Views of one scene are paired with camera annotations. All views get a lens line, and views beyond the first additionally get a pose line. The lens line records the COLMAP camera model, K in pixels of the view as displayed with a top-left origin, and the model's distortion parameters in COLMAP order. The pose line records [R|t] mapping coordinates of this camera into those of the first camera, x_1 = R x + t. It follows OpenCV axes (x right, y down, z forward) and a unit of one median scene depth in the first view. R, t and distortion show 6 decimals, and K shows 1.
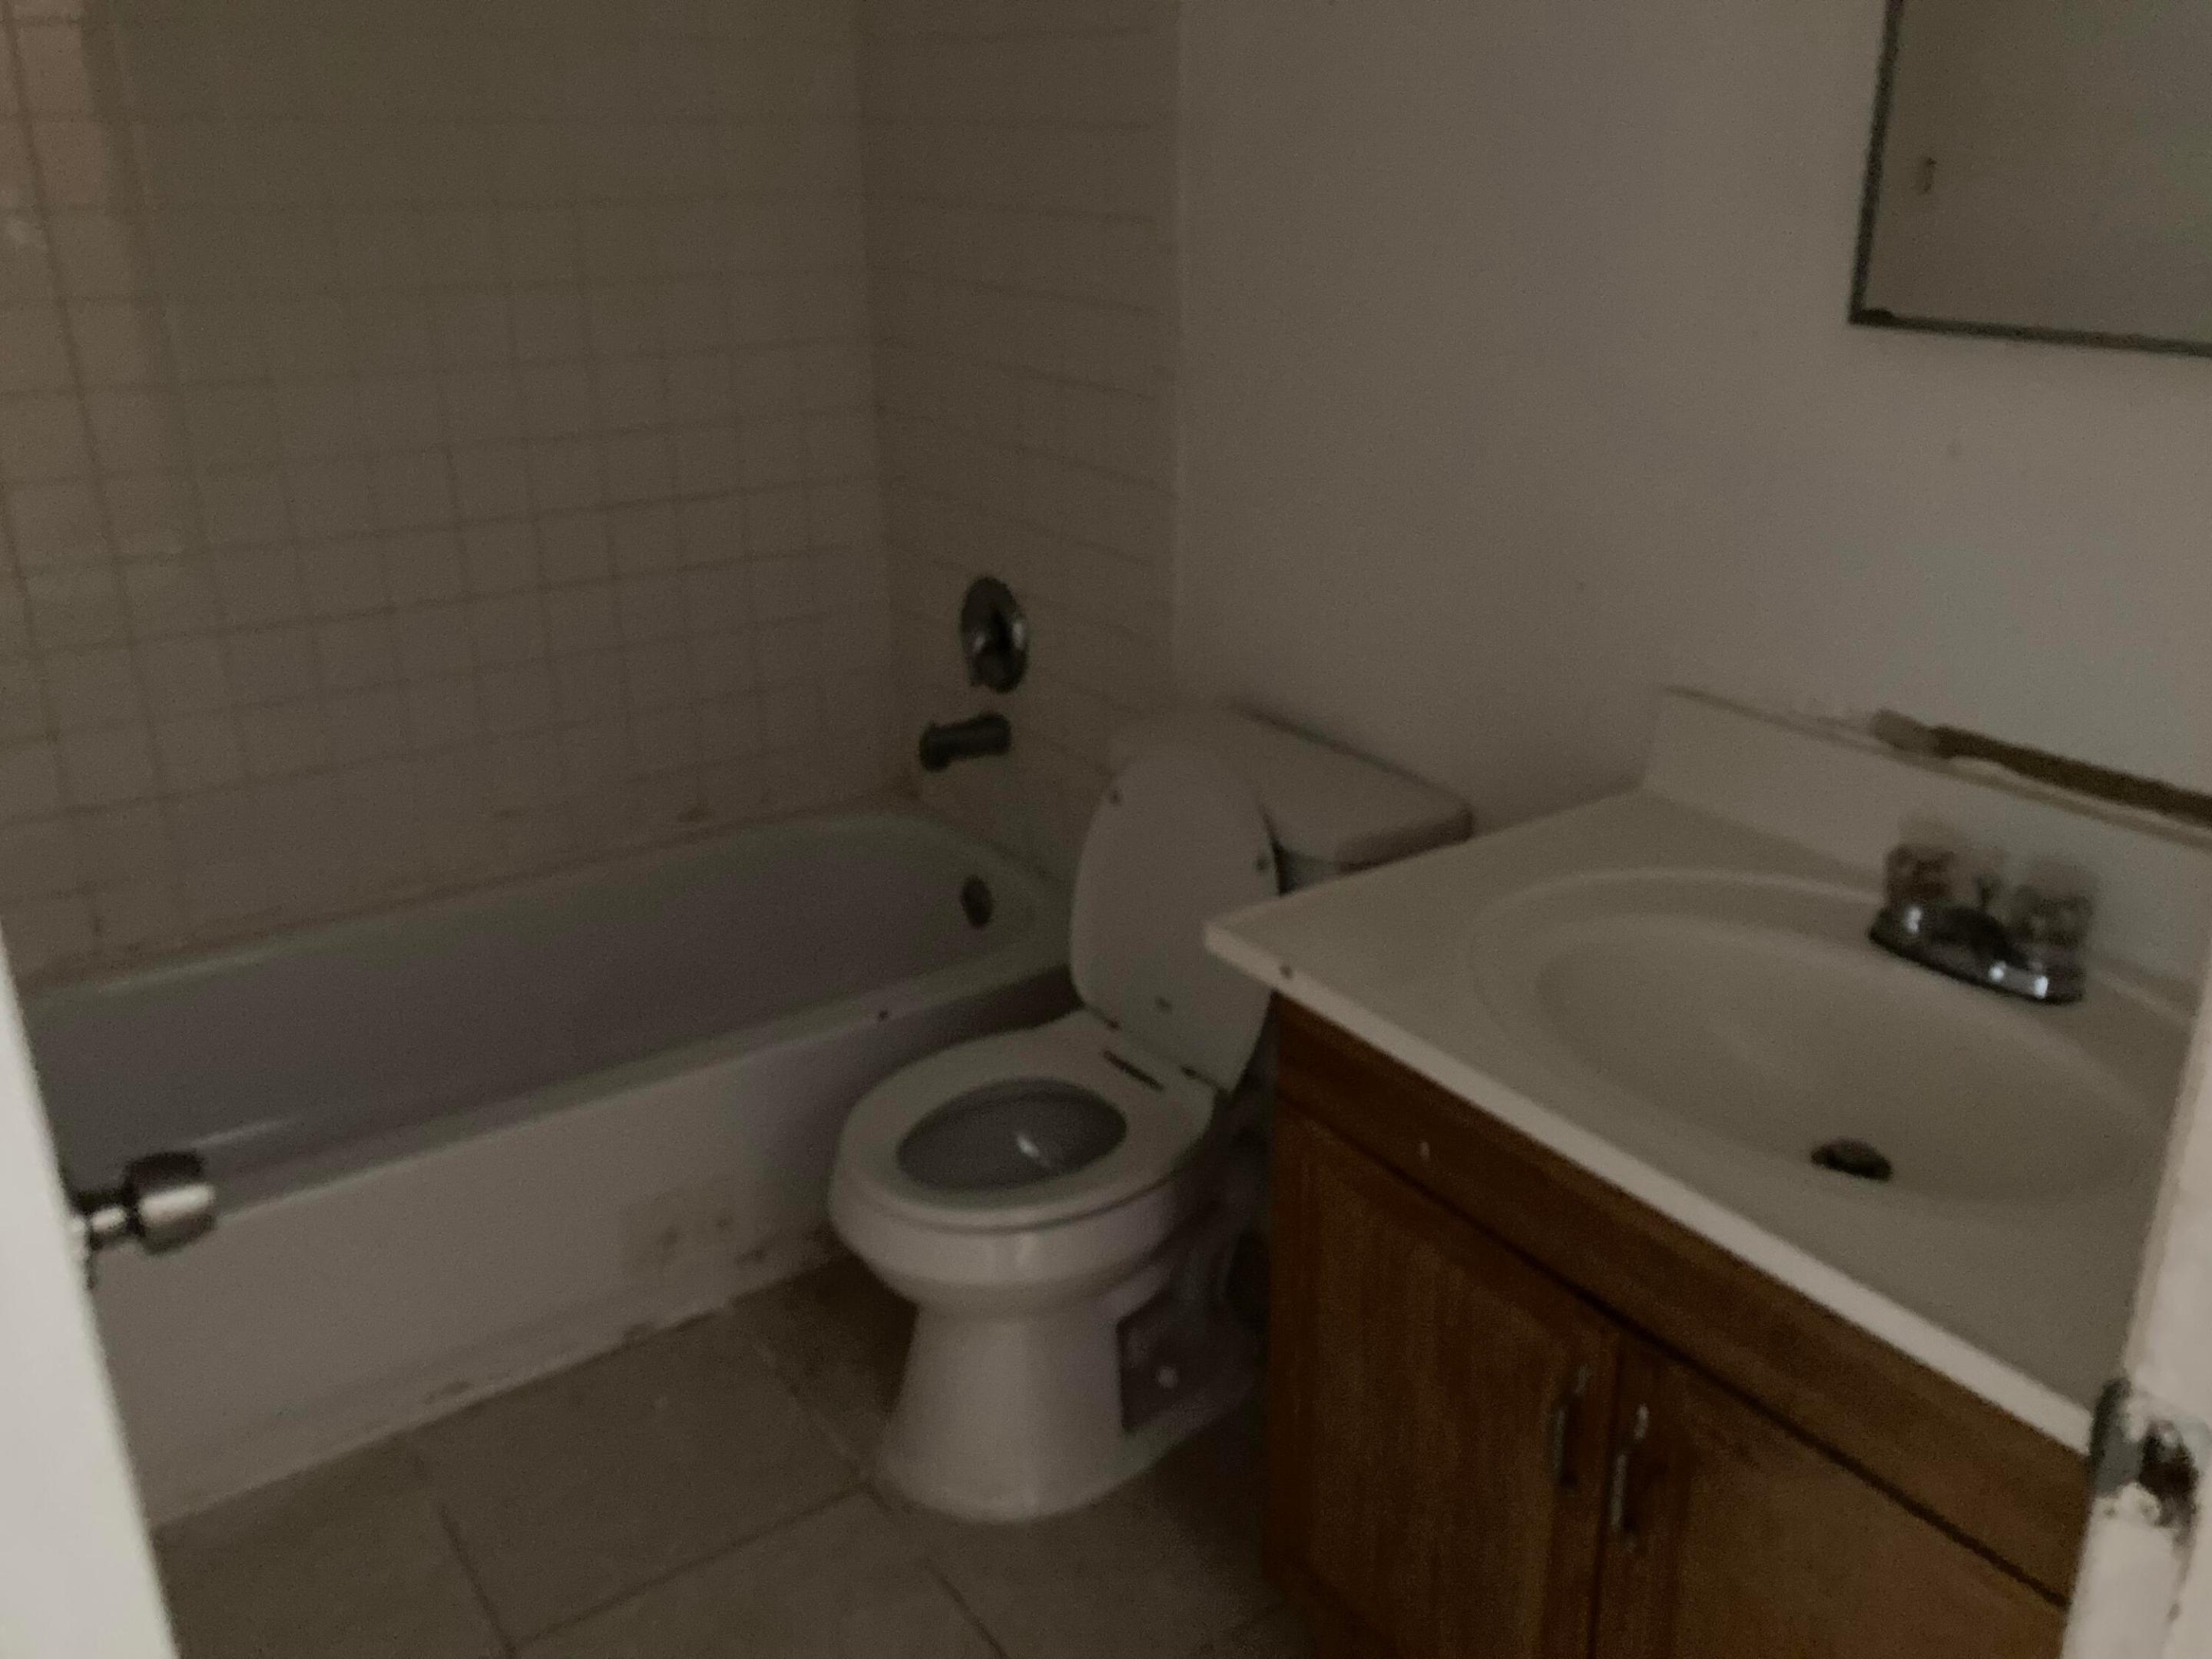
lens RADIAL K [[1729.0, 0, 1106.0], [0, 1729.0, 829.5], [0, 0, 1]] dist [0.000012, -0.005738]
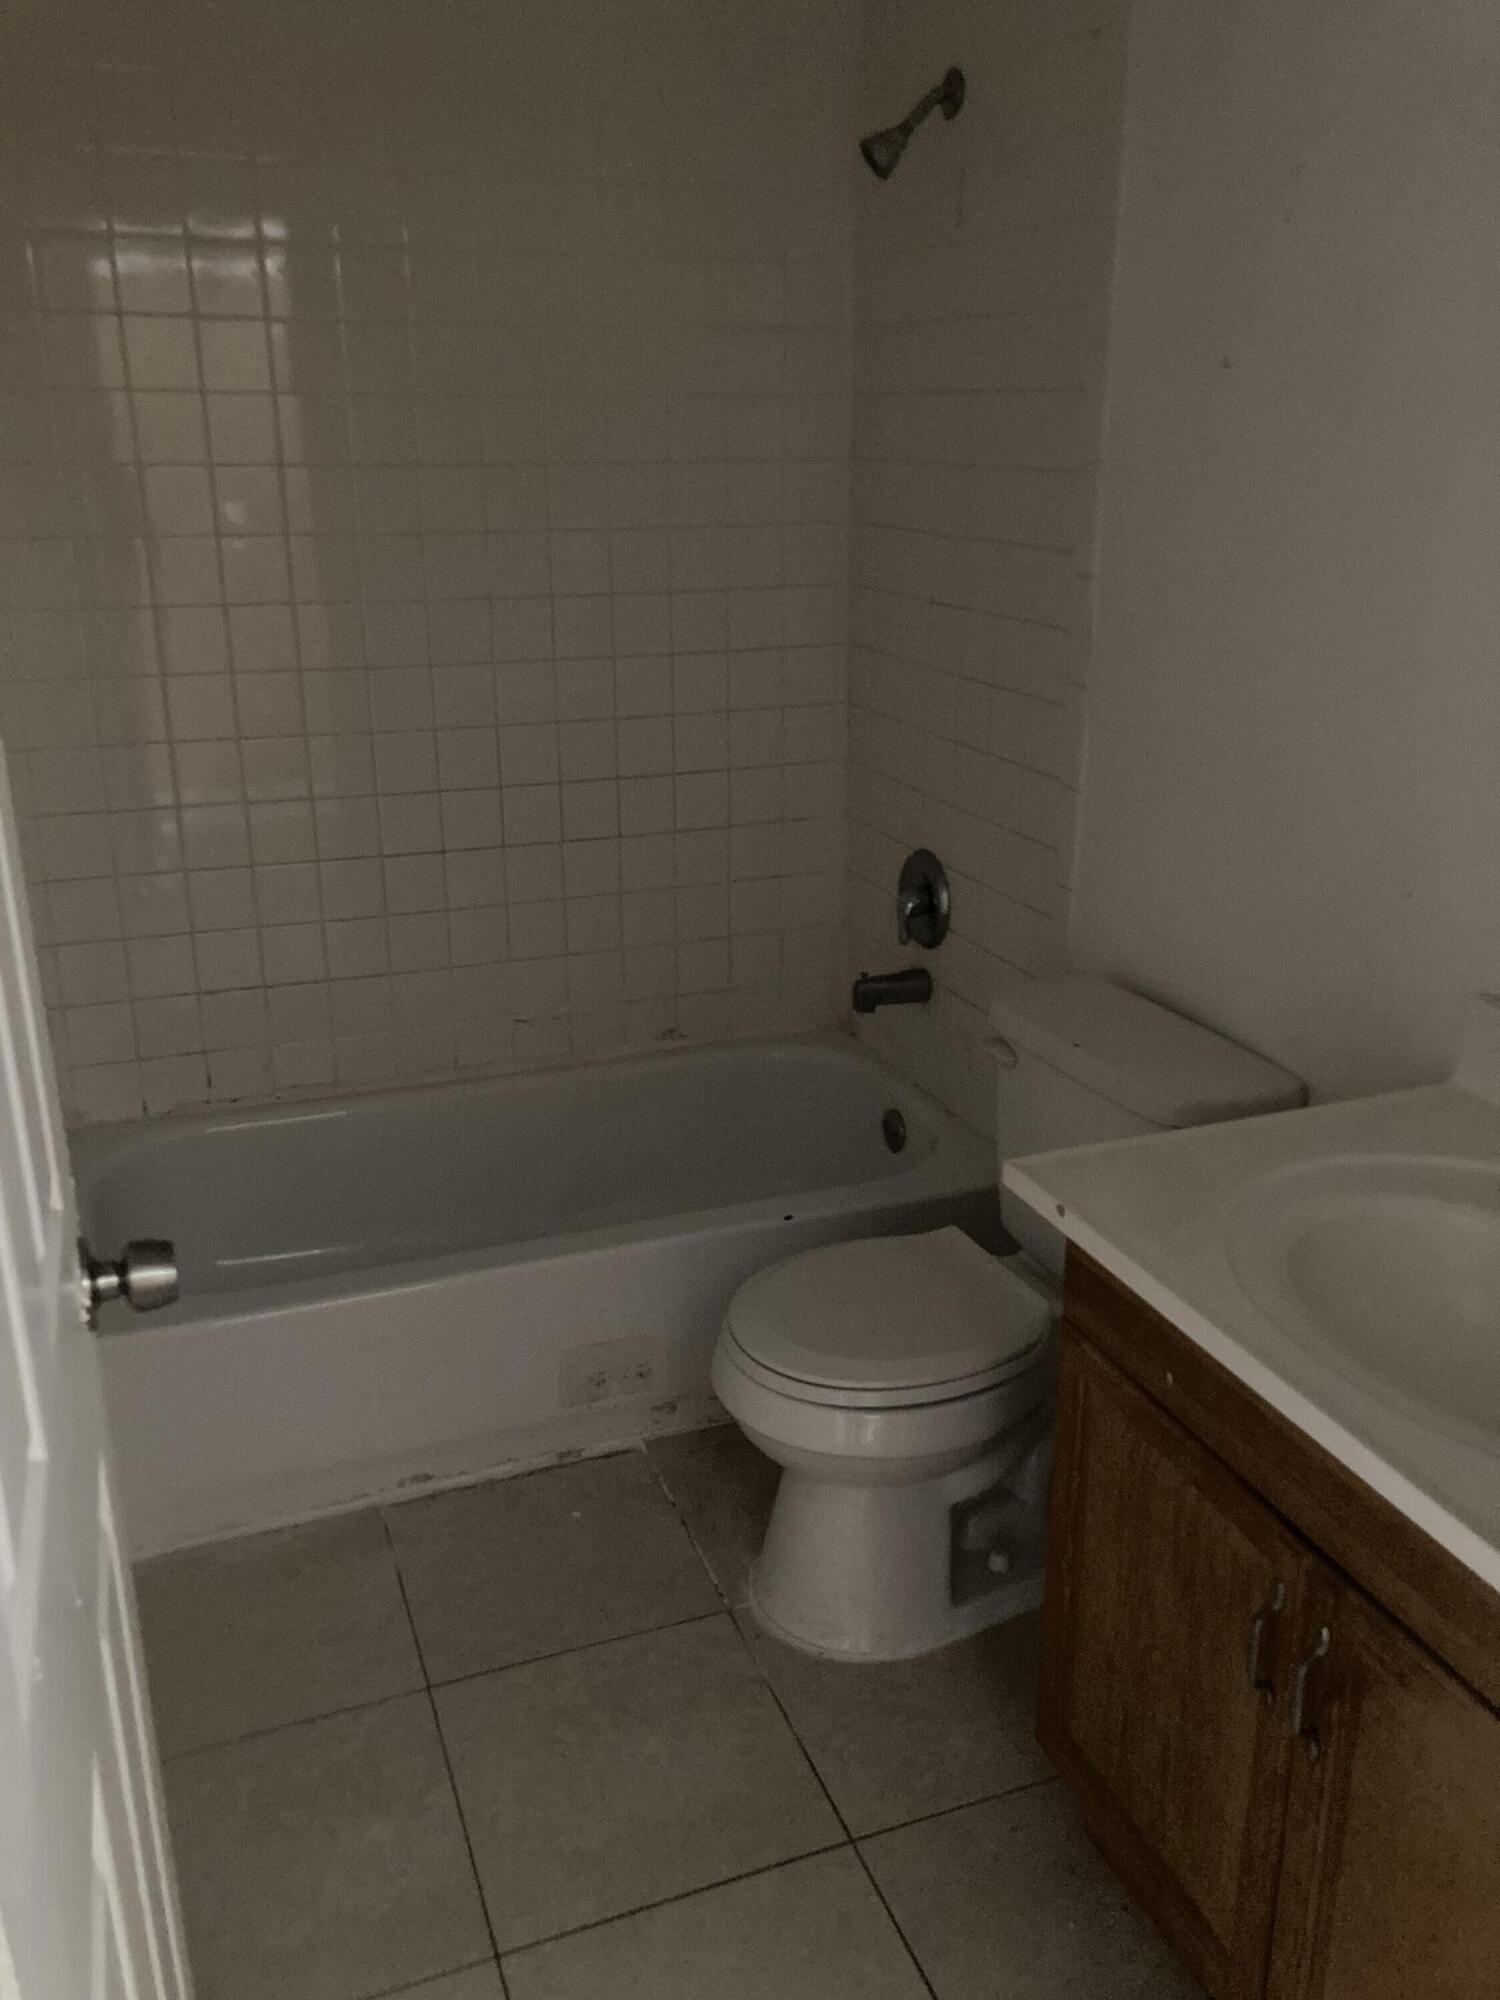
lens RADIAL K [[1611.4, 0, 750.0], [0, 1611.4, 1000.0], [0, 0, 1]] dist [-0.028483, 0.003508]
pose [[0.966474, 0.077663, -0.244739, 0.112352], [-0.086812, 0.995864, -0.026805, -0.008780], [0.241645, 0.047153, 0.969218, -0.080983]]
